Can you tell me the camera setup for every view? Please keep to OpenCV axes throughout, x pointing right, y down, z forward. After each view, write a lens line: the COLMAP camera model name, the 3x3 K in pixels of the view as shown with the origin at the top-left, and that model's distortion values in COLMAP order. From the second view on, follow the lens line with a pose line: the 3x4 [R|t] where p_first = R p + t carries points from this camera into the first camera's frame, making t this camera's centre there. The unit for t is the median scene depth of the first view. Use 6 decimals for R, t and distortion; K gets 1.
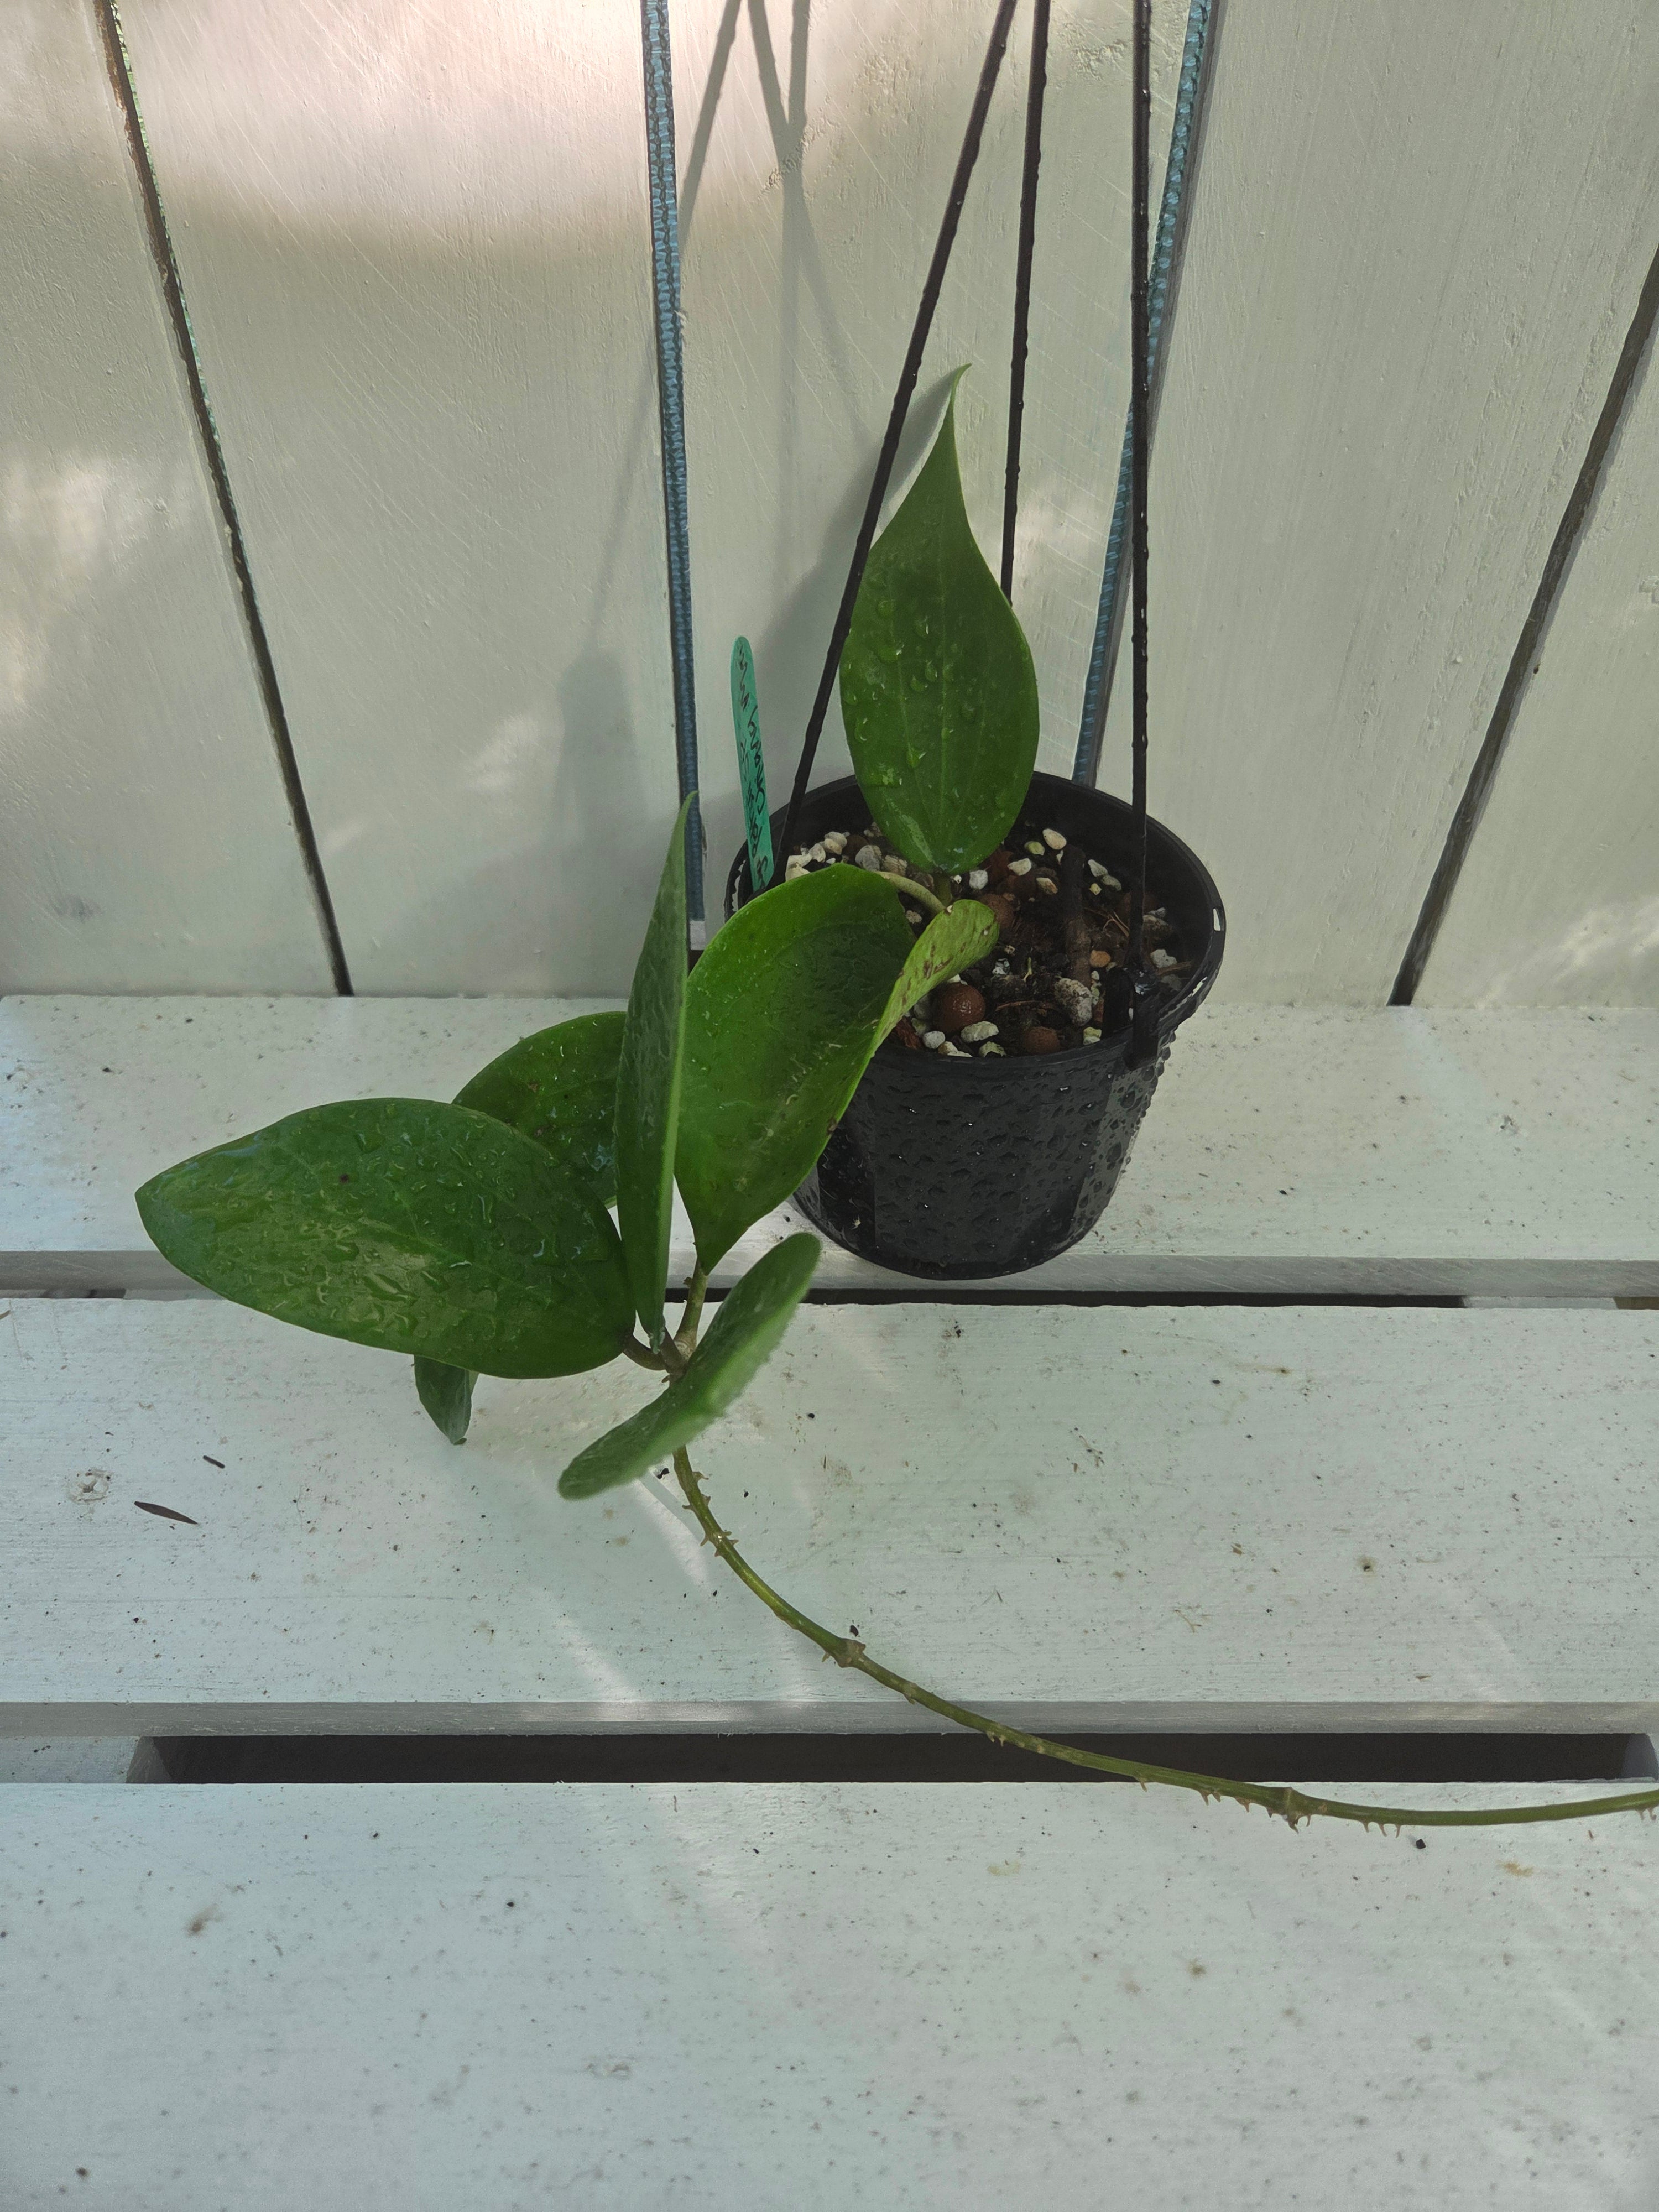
lens RADIAL K [[1573.8, 0, 836.3], [0, 1573.8, 1107.8], [0, 0, 1]] dist [0.035390, -0.054895]
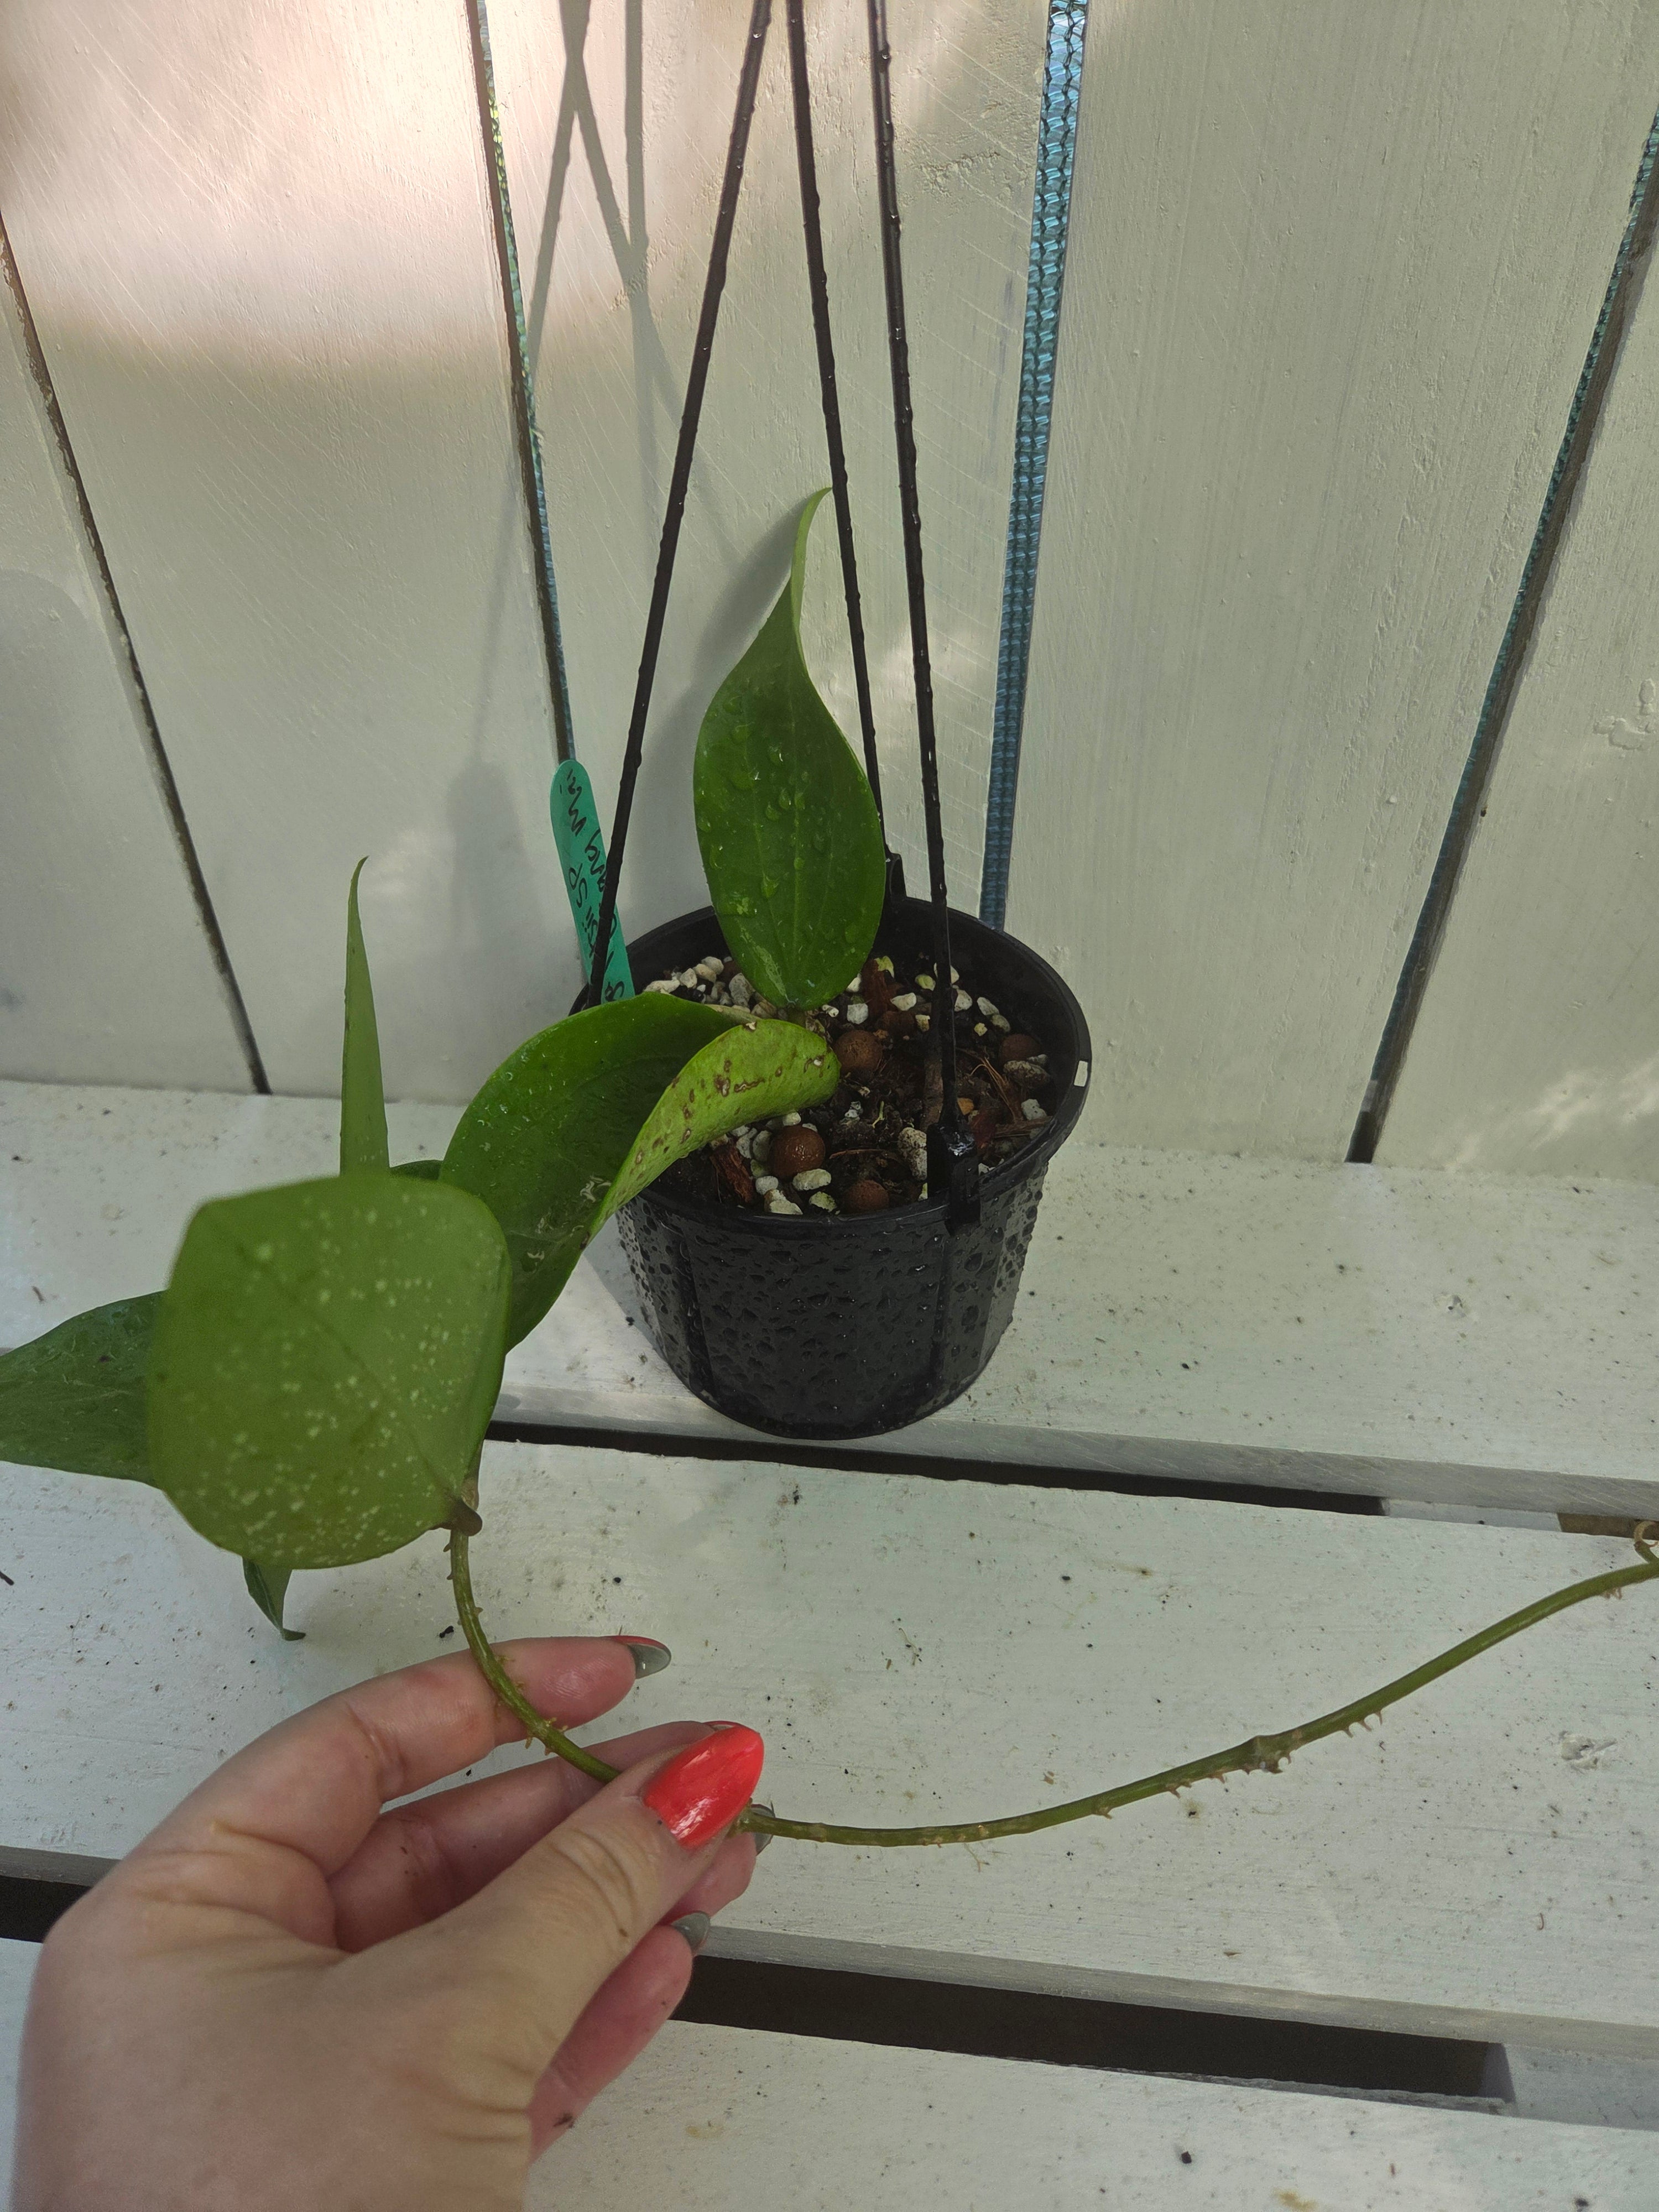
lens RADIAL K [[1573.8, 0, 817.6], [0, 1573.8, 1097.7], [0, 0, 1]] dist [0.035390, -0.054895]
pose [[0.991788, 0.051540, -0.117046, 0.196457], [-0.057960, 0.996957, -0.052123, -0.047726], [0.114004, 0.058479, 0.991758, 0.068262]]
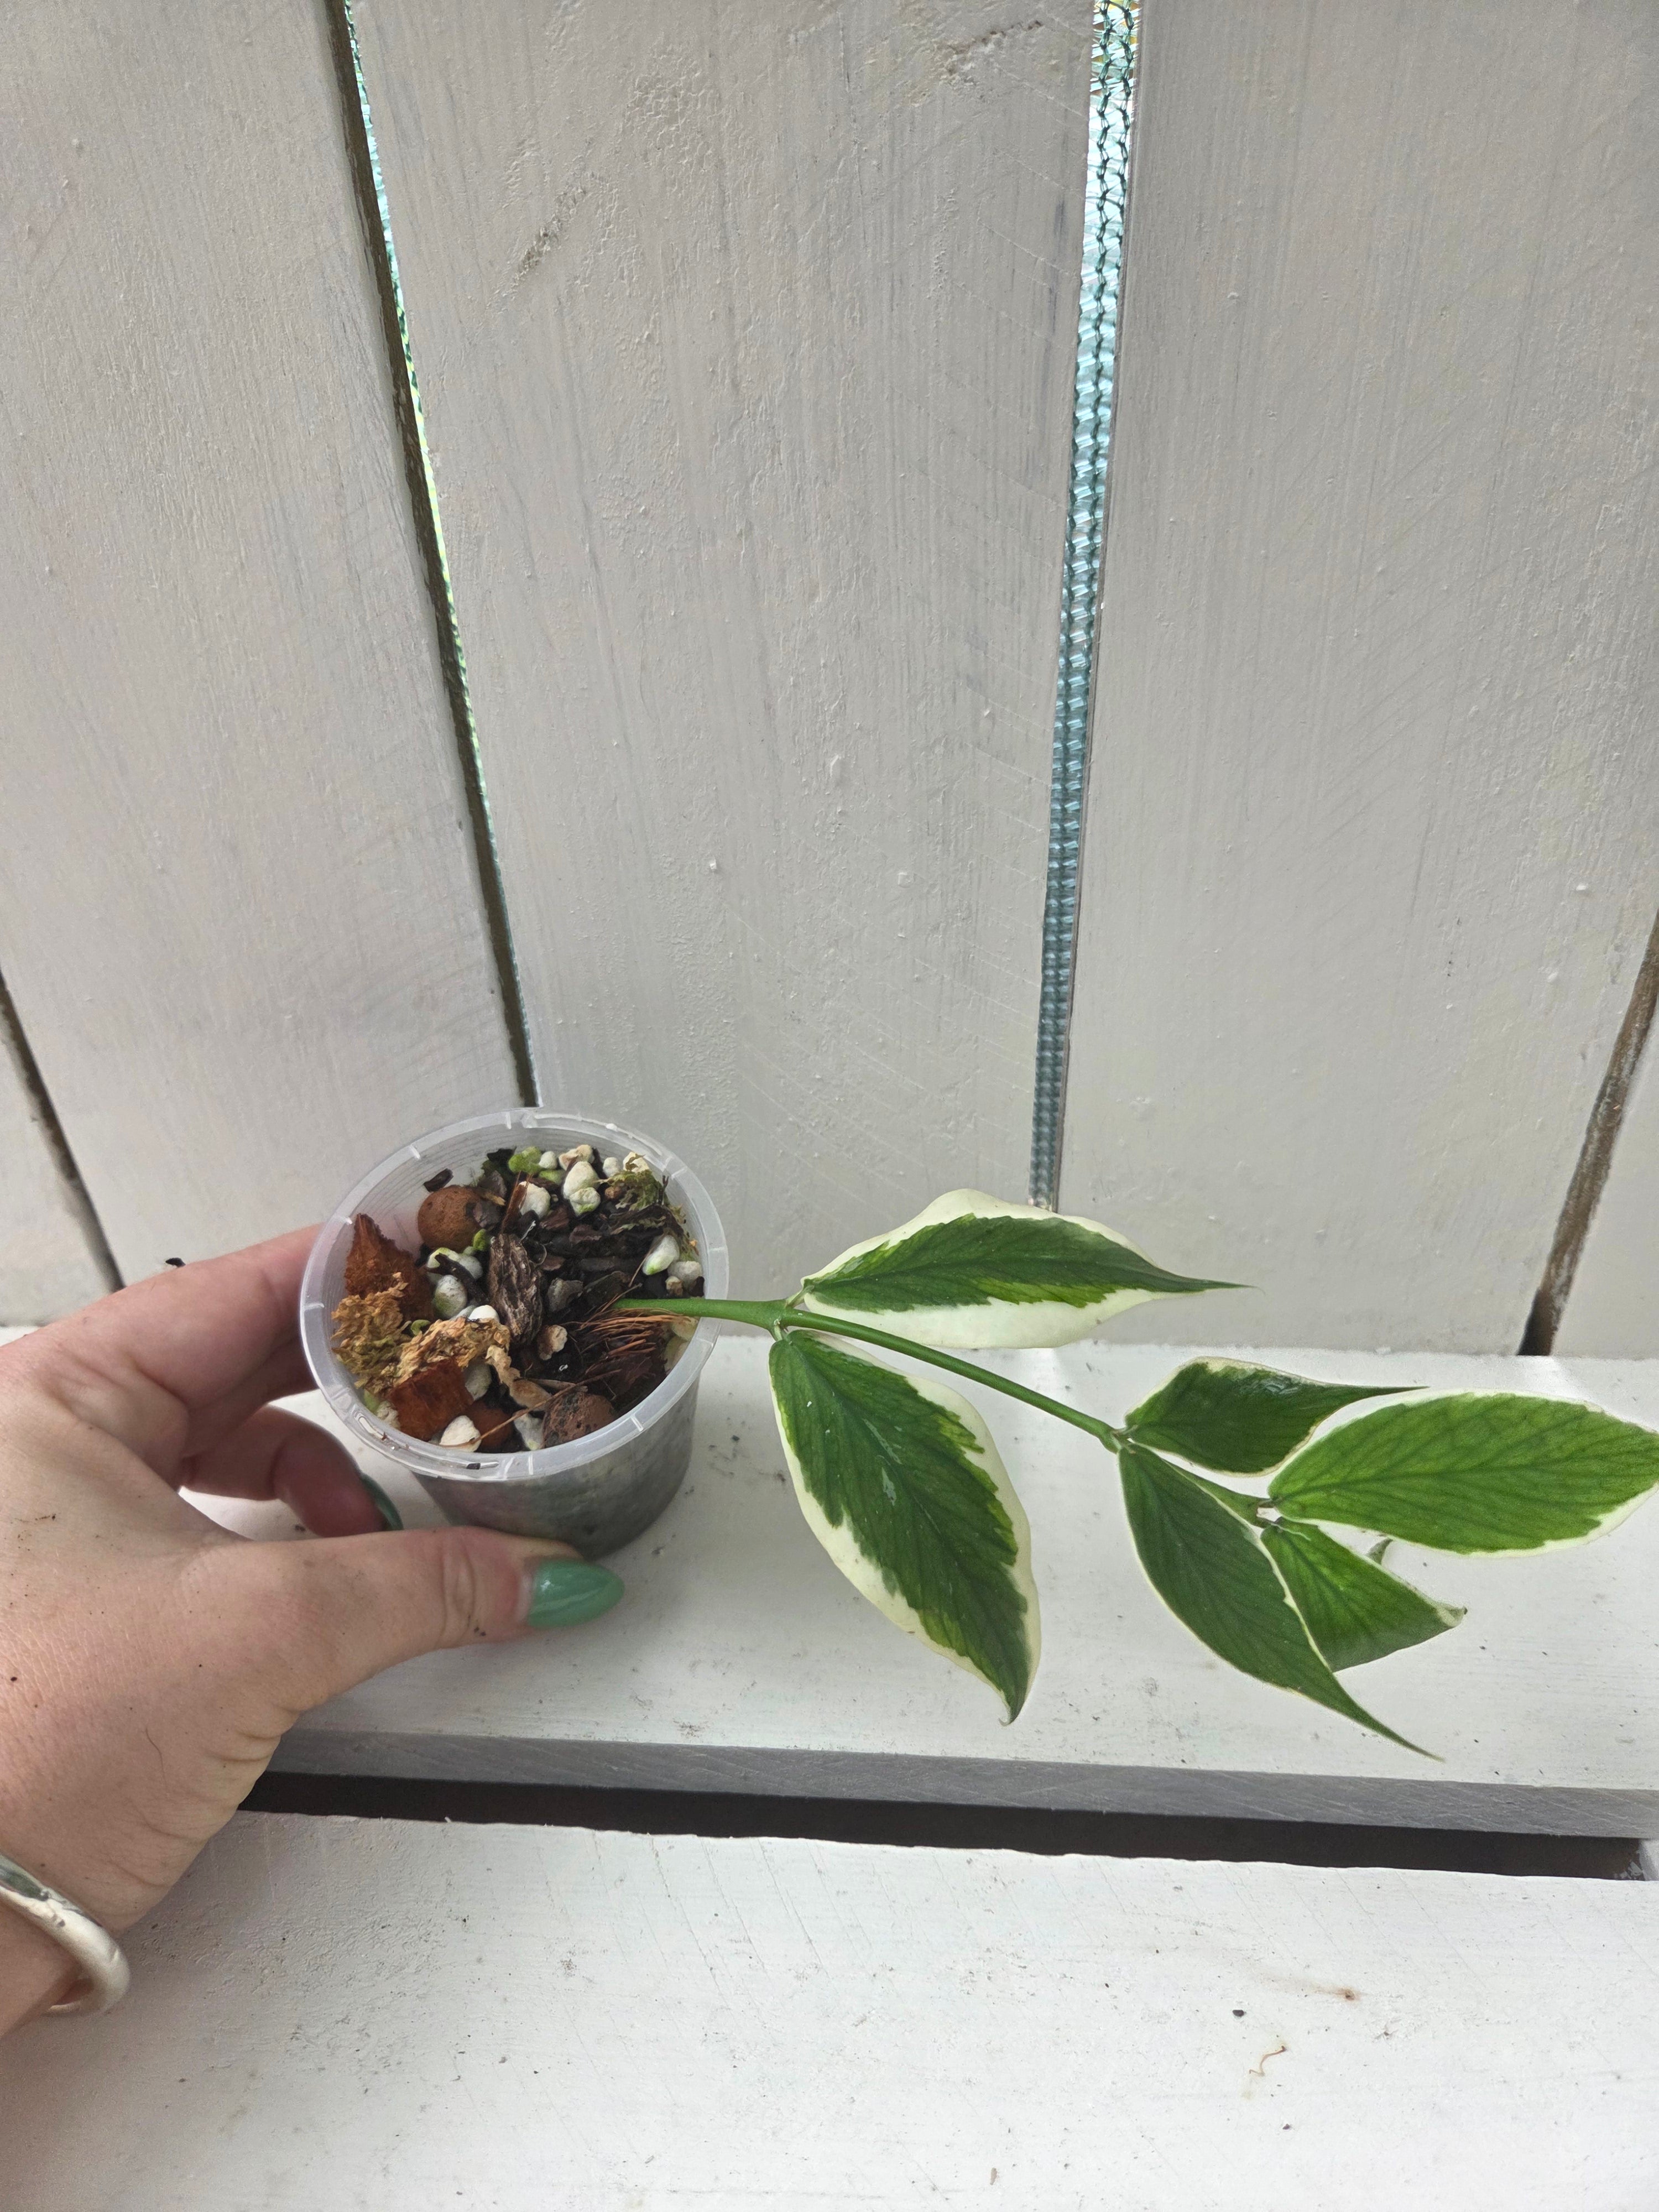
lens RADIAL K [[1573.8, 0, 810.7], [0, 1573.8, 1112.6], [0, 0, 1]] dist [0.035390, -0.054895]
pose [[0.993599, -0.004424, -0.112882, 0.148406], [-0.010925, 0.990787, -0.134990, -0.097041], [0.112440, 0.135359, 0.984396, 0.321261]]
